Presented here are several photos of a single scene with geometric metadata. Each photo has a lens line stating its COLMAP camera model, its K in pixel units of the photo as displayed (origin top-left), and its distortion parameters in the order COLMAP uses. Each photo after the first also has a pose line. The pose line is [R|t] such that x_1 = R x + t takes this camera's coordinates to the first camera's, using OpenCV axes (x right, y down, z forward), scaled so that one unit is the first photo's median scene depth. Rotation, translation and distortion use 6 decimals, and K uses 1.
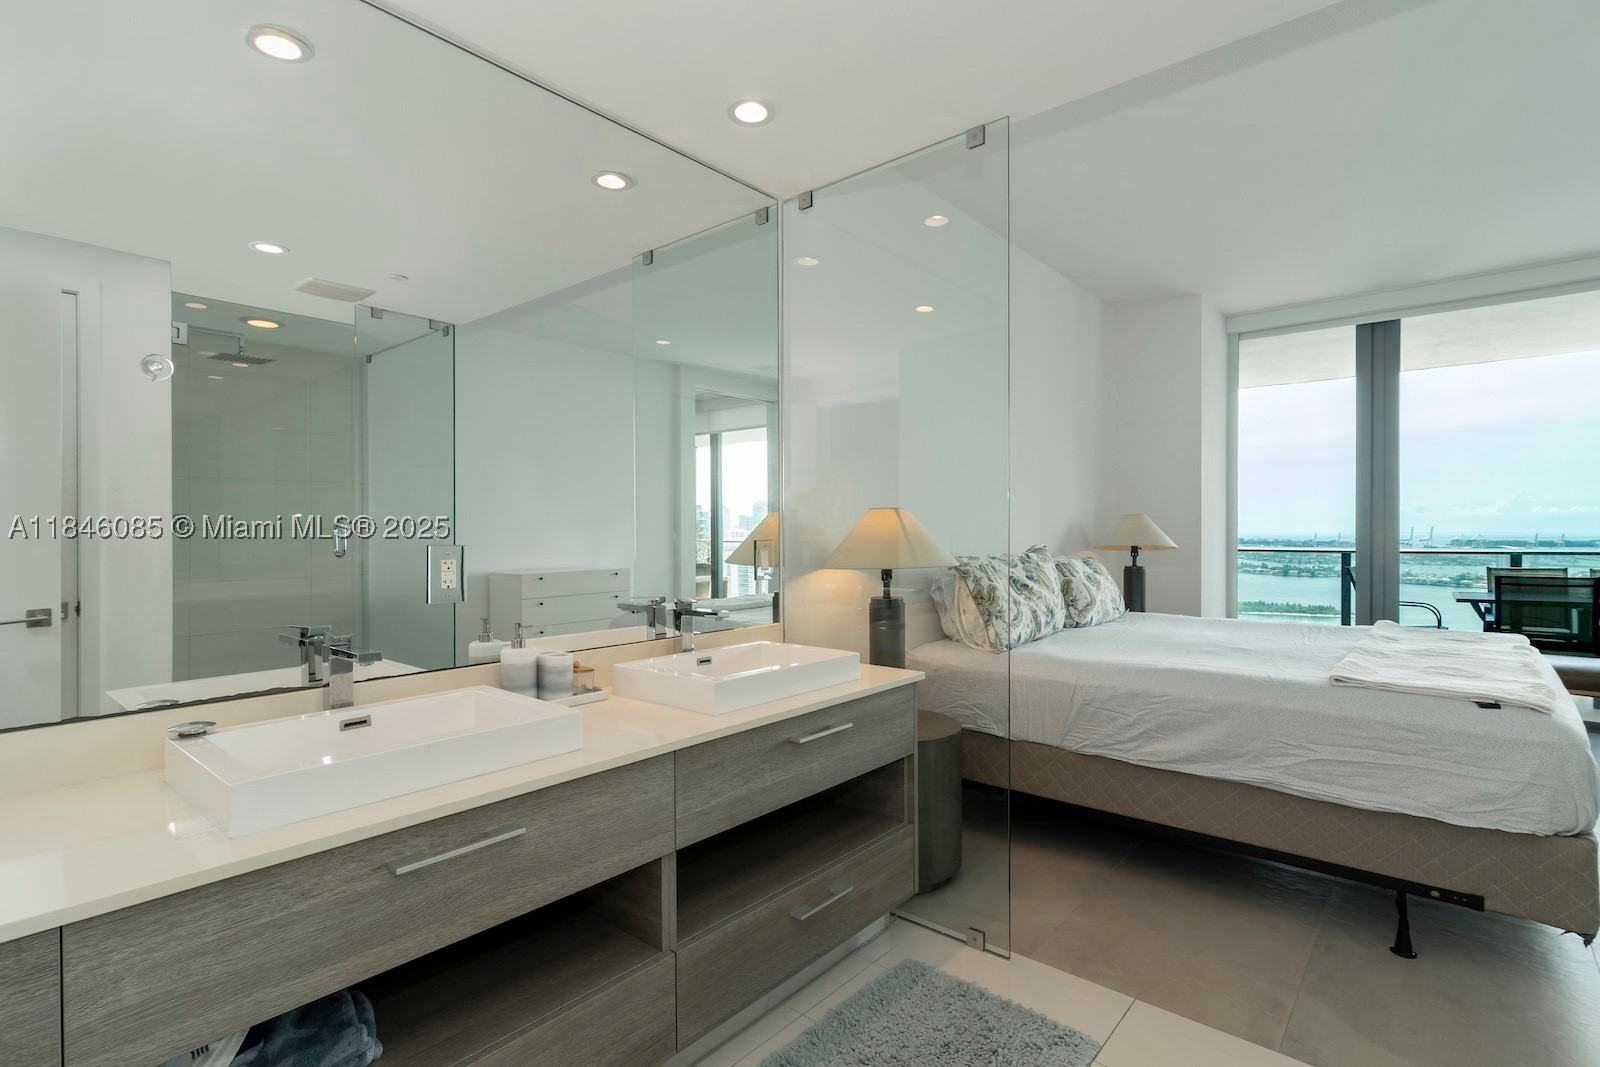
lens RADIAL K [[768.2, 0, 794.3], [0, 768.2, 530.8], [0, 0, 1]] dist [0.003109, 0.000620]
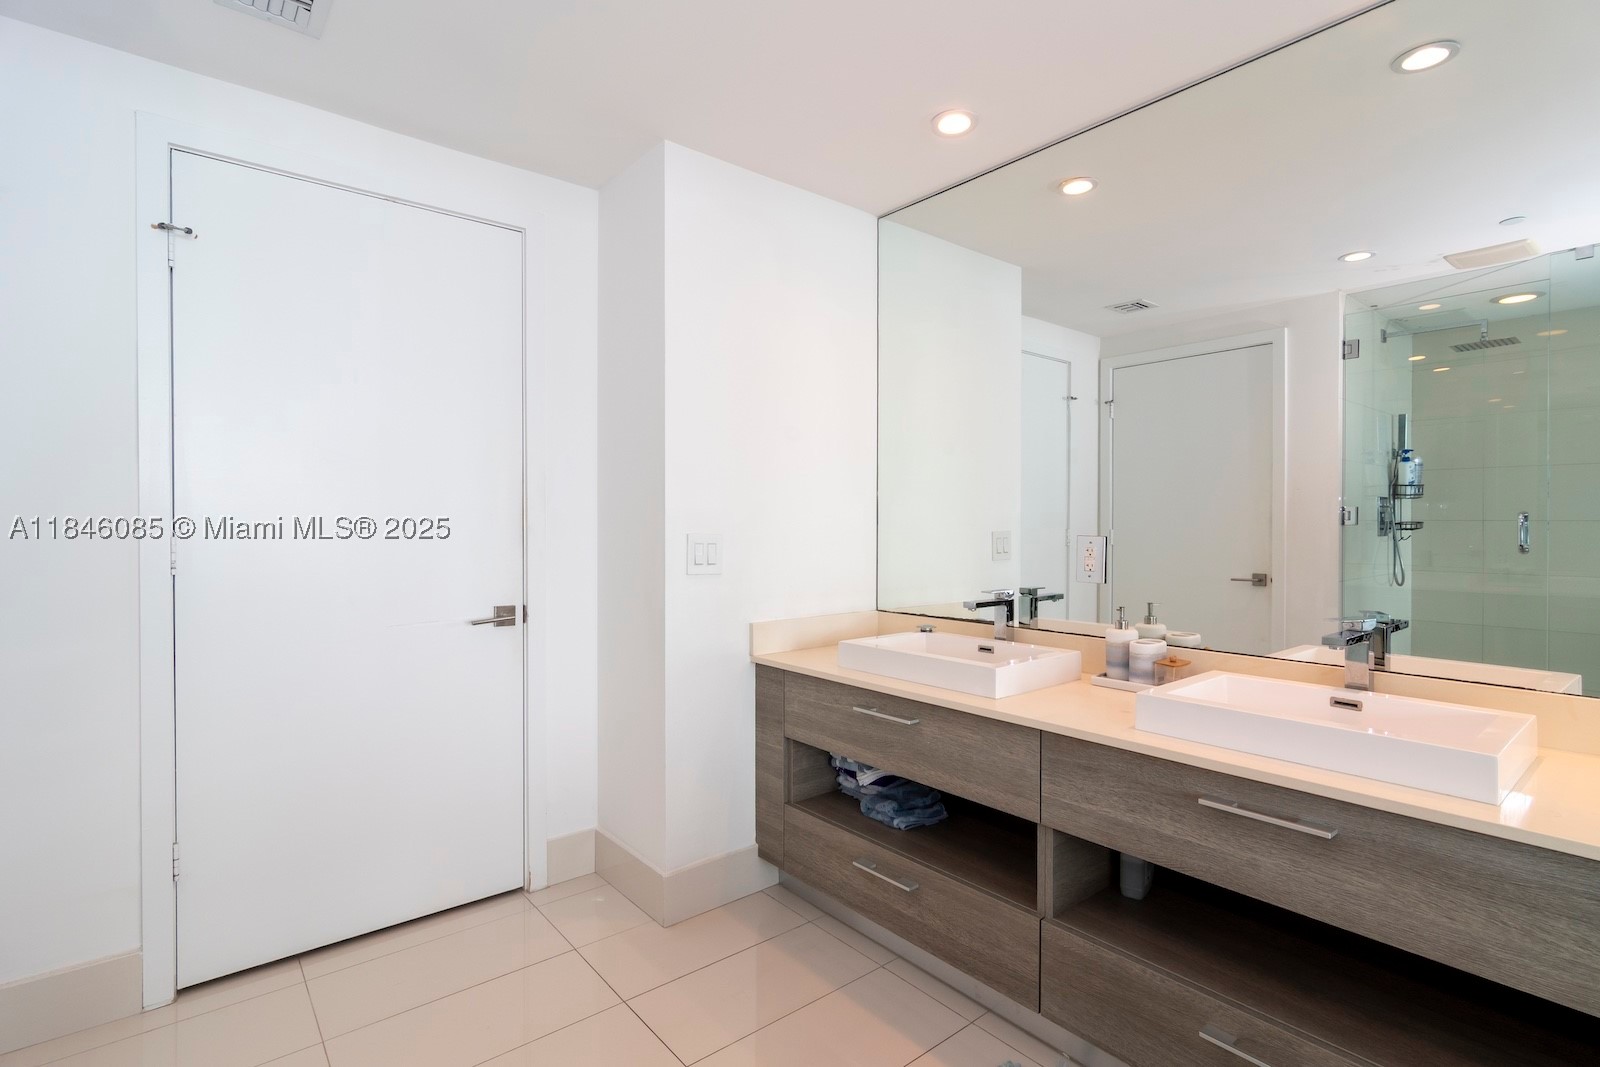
lens RADIAL K [[768.2, 0, 794.9], [0, 768.2, 530.5], [0, 0, 1]] dist [0.003109, 0.000620]
pose [[-0.169222, 0.009461, -0.985533, 0.907927], [-0.004248, 0.999938, 0.010329, -0.000746], [0.985569, 0.005934, -0.169171, 0.804383]]
